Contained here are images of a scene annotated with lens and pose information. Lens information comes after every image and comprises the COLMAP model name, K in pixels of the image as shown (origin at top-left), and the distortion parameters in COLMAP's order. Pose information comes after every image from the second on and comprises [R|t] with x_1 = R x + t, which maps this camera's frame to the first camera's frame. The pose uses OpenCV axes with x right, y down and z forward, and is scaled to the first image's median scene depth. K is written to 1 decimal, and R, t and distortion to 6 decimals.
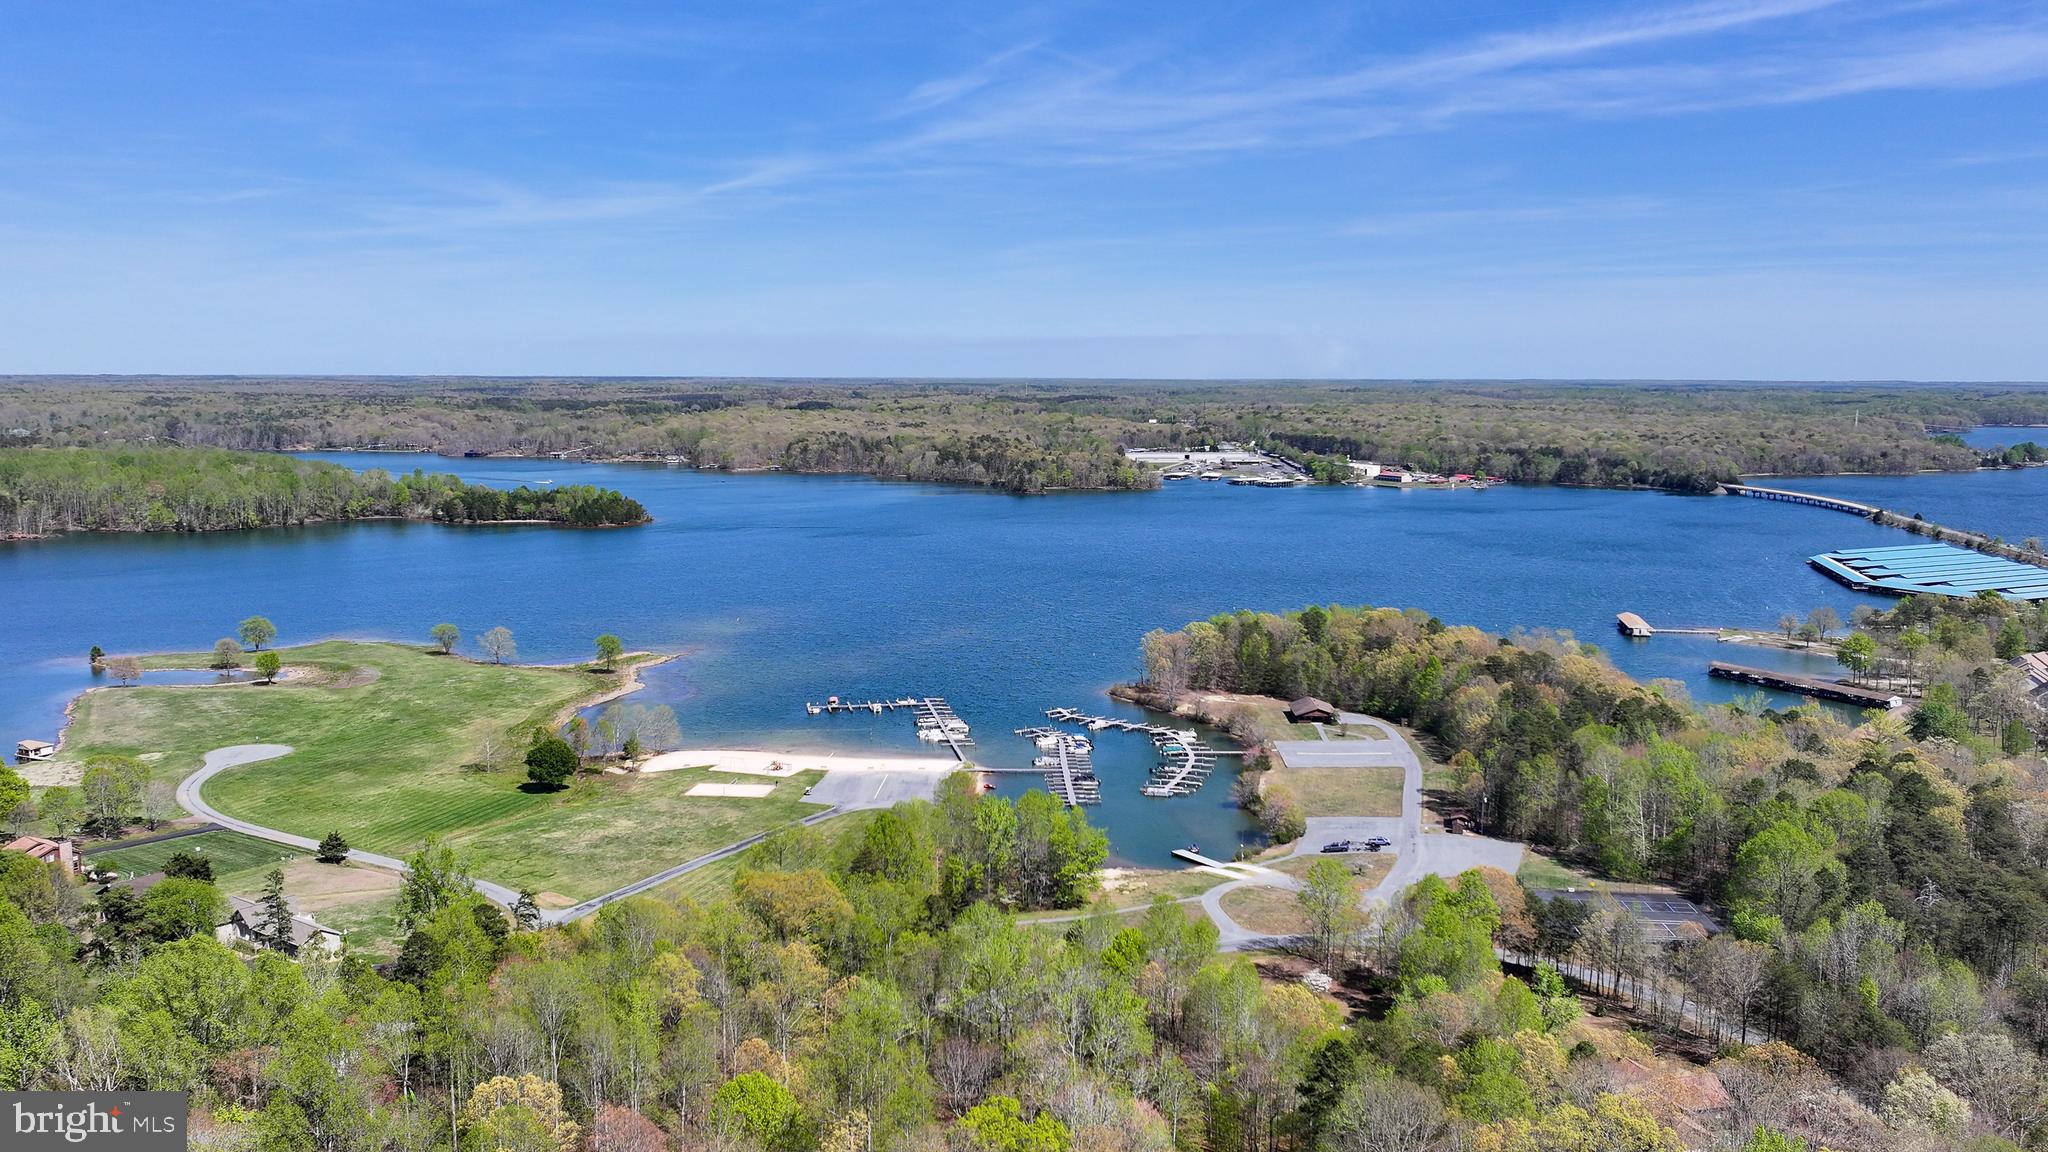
lens RADIAL K [[1674.0, 0, 1023.9], [0, 1674.0, 583.7], [0, 0, 1]] dist [0.013798, -0.015358]
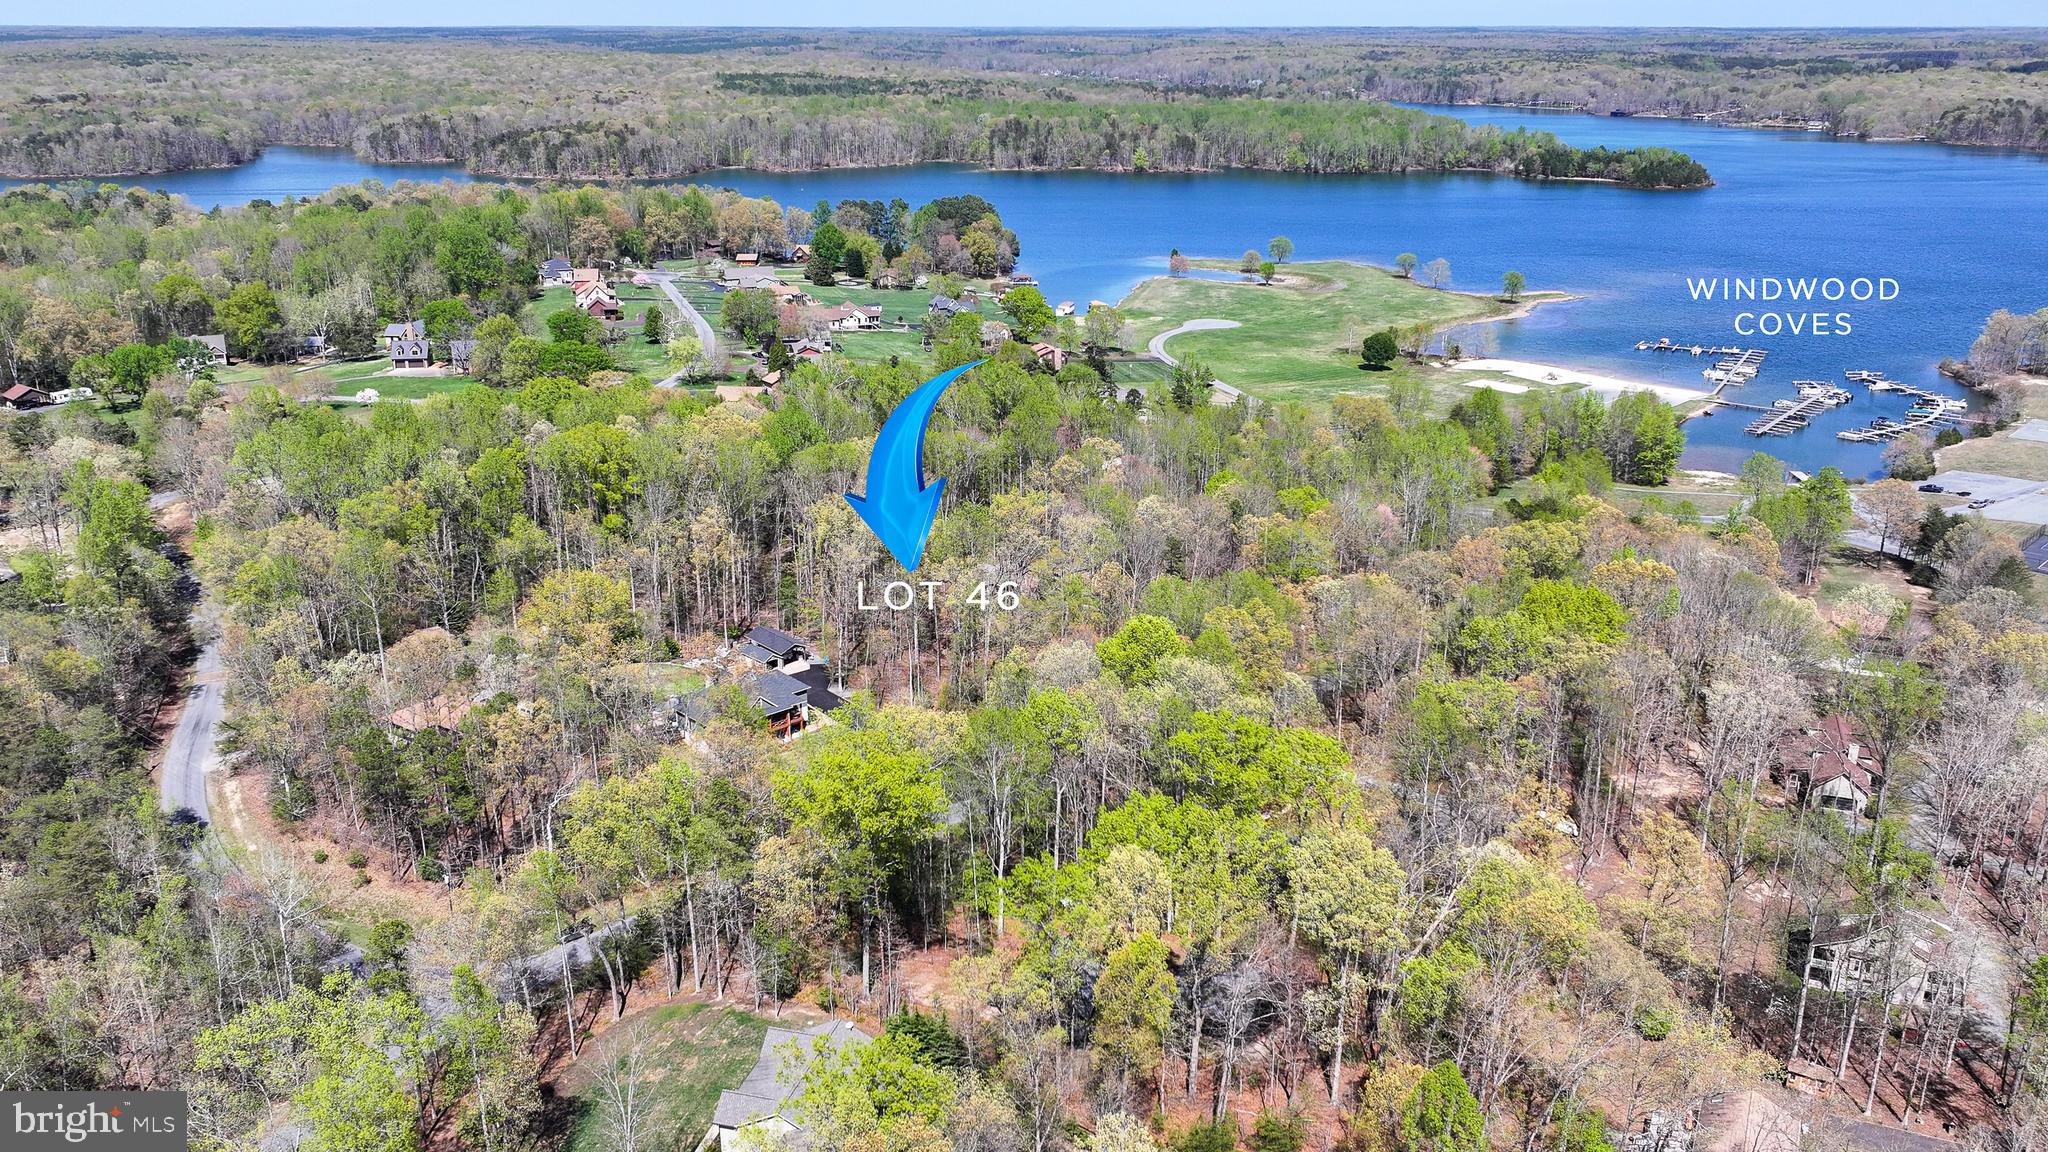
lens RADIAL K [[1674.0, 0, 1038.4], [0, 1674.0, 591.1], [0, 0, 1]] dist [0.013798, -0.015358]
pose [[0.772782, 0.202492, -0.601502, 0.140261], [-0.078046, 0.970864, 0.226566, 0.003672], [0.629855, -0.128141, 0.766070, -0.097391]]
